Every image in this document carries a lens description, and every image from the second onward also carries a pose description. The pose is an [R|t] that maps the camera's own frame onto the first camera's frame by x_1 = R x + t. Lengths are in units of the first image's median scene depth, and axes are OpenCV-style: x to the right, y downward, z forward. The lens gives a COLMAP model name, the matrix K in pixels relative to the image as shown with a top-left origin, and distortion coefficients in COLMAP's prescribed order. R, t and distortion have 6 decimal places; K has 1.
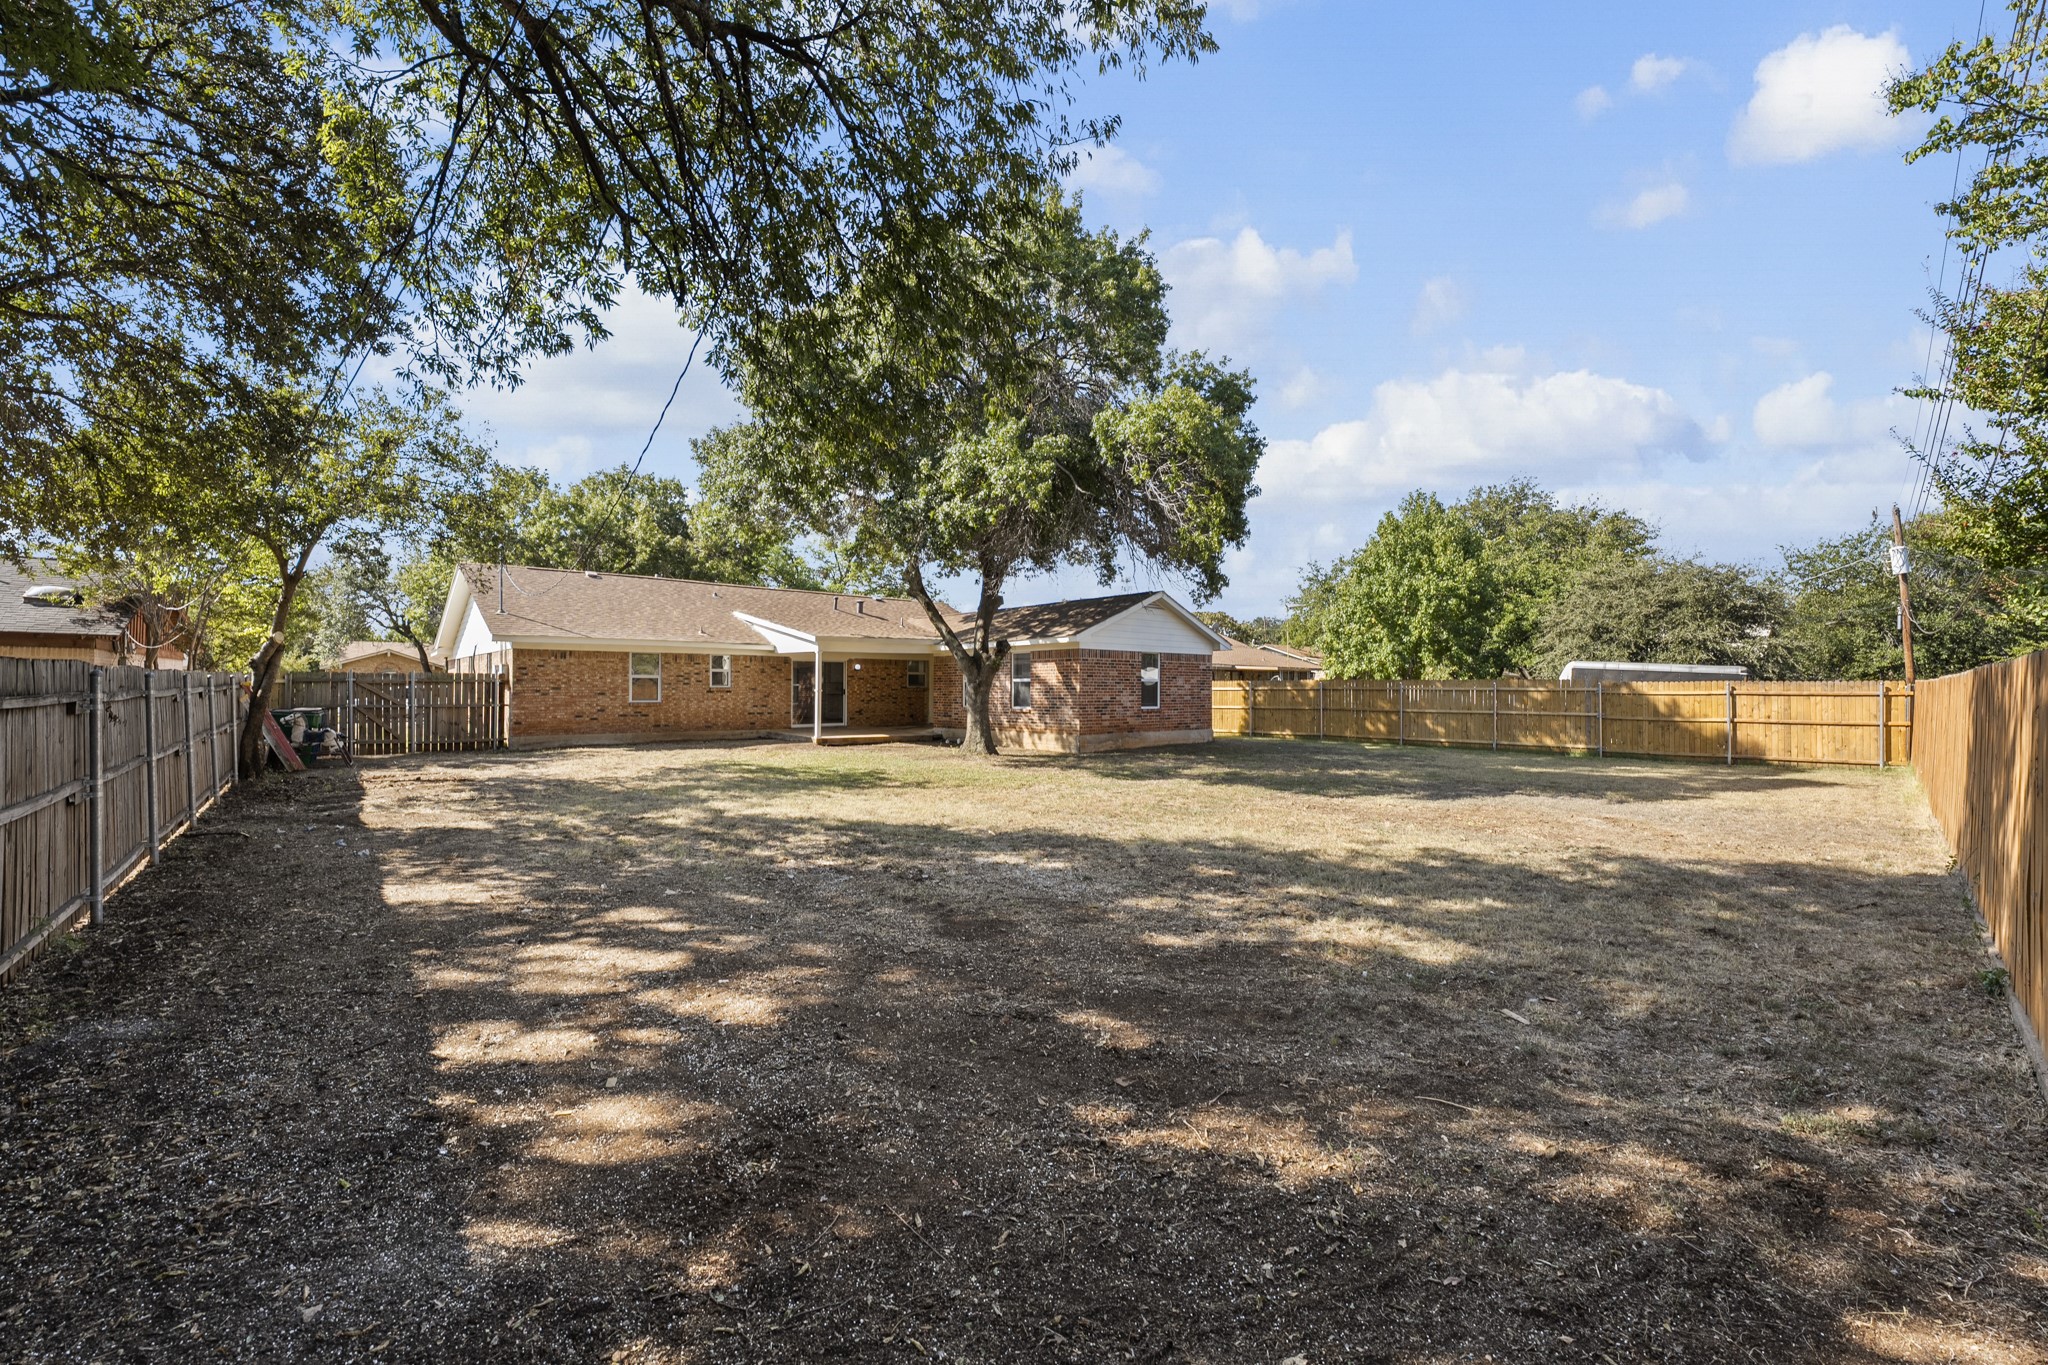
lens RADIAL K [[826.7, 0, 1022.3], [0, 826.7, 687.5], [0, 0, 1]] dist [-0.000194, -0.001231]
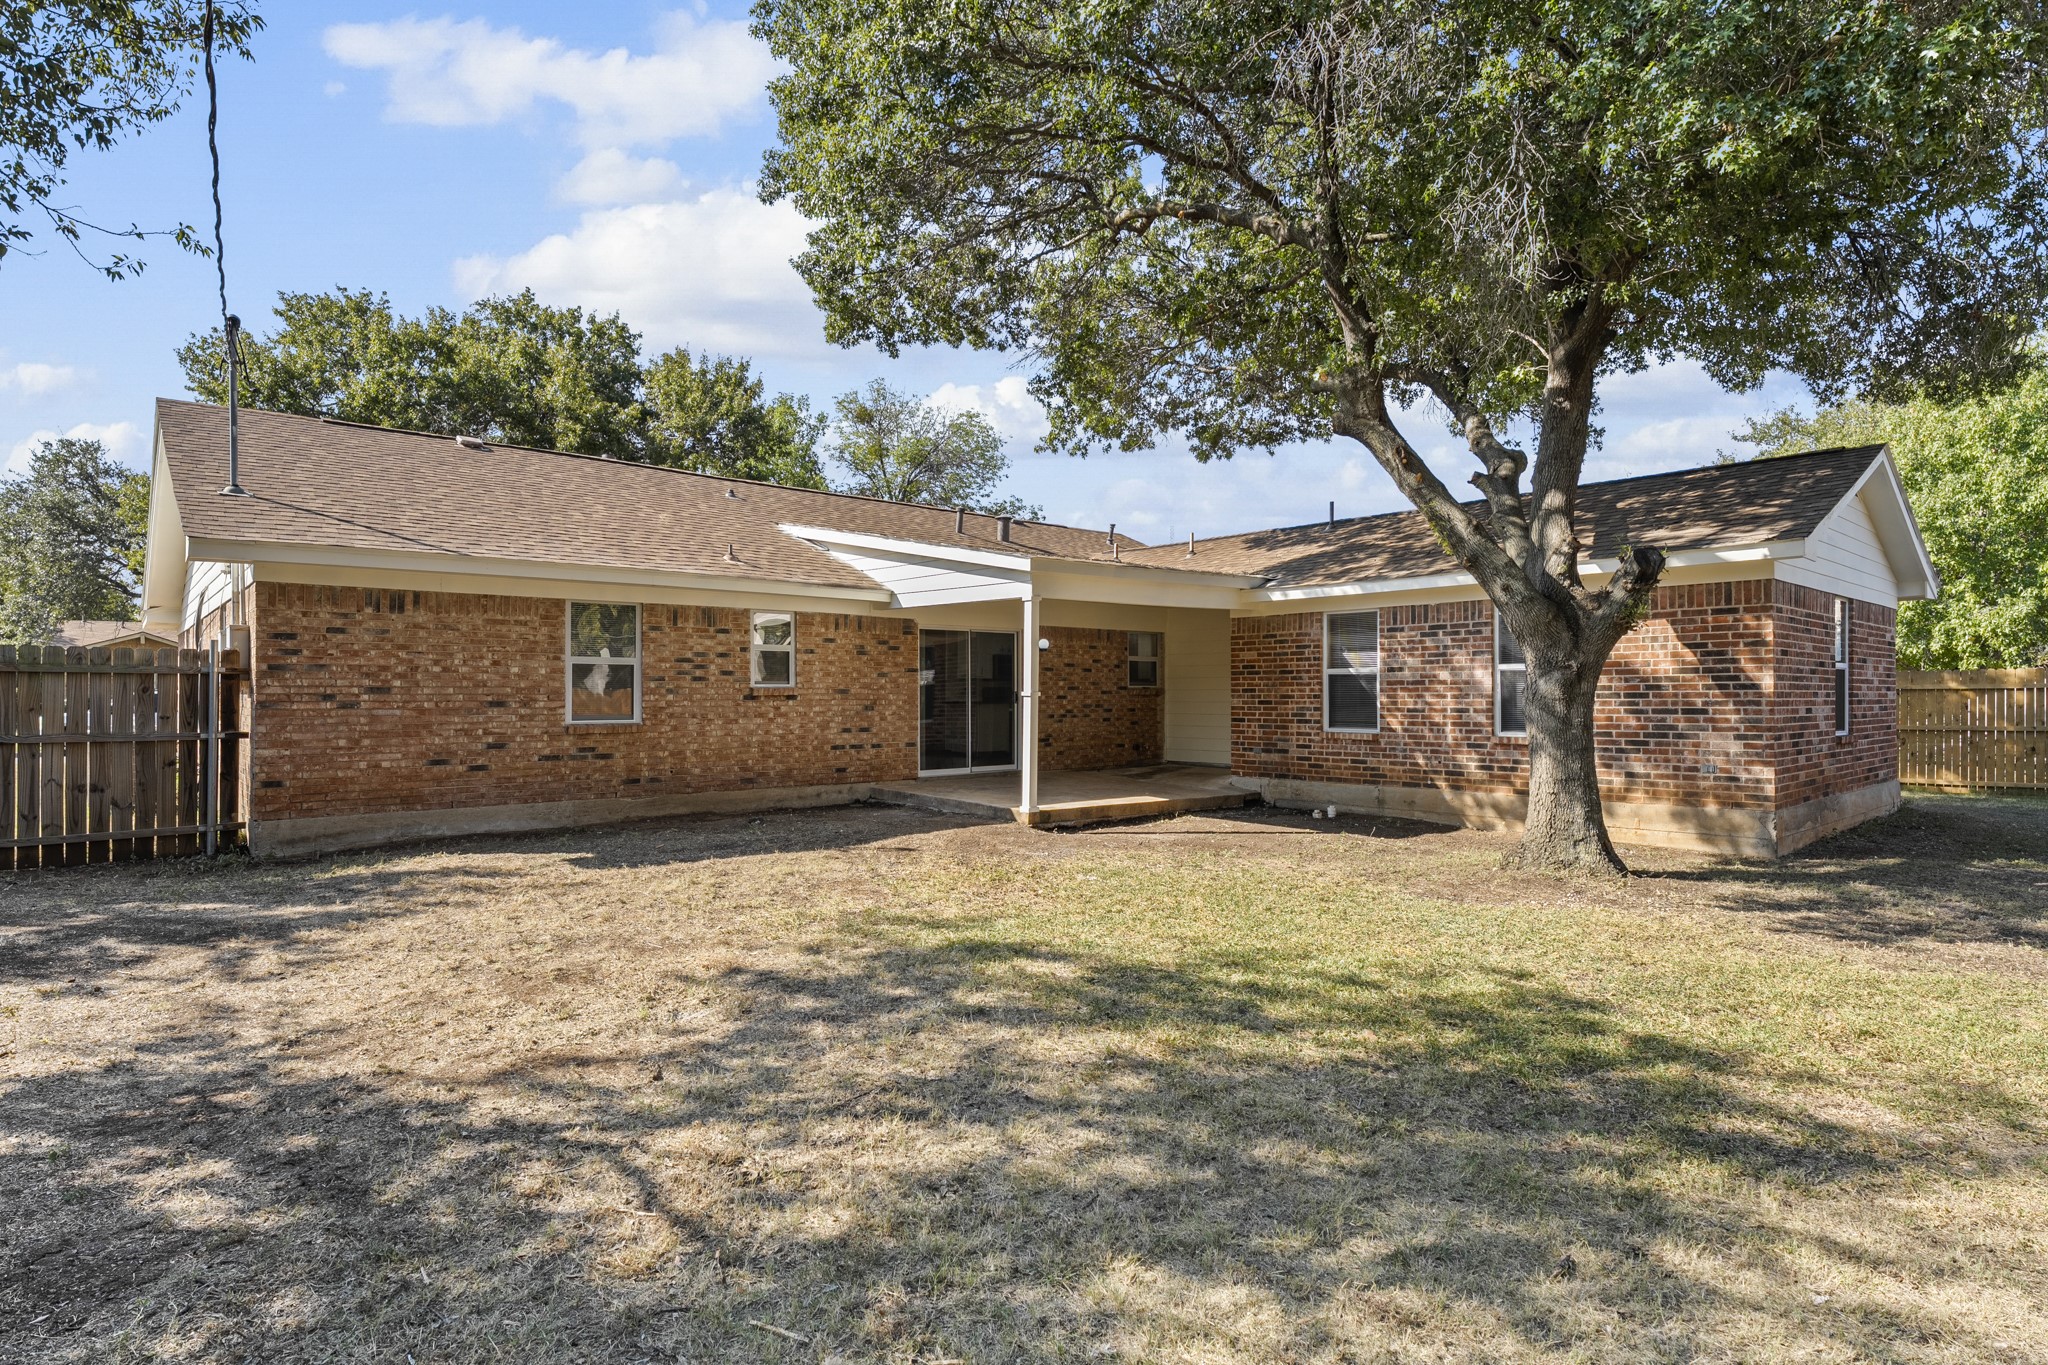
lens RADIAL K [[1057.2, 0, 1025.4], [0, 1057.2, 682.6], [0, 0, 1]] dist [0.001596, 0.000286]
pose [[0.999975, -0.003560, 0.006177, -0.252611], [0.003618, 0.999949, -0.009381, 0.003152], [-0.006144, 0.009403, 0.999937, 0.480316]]
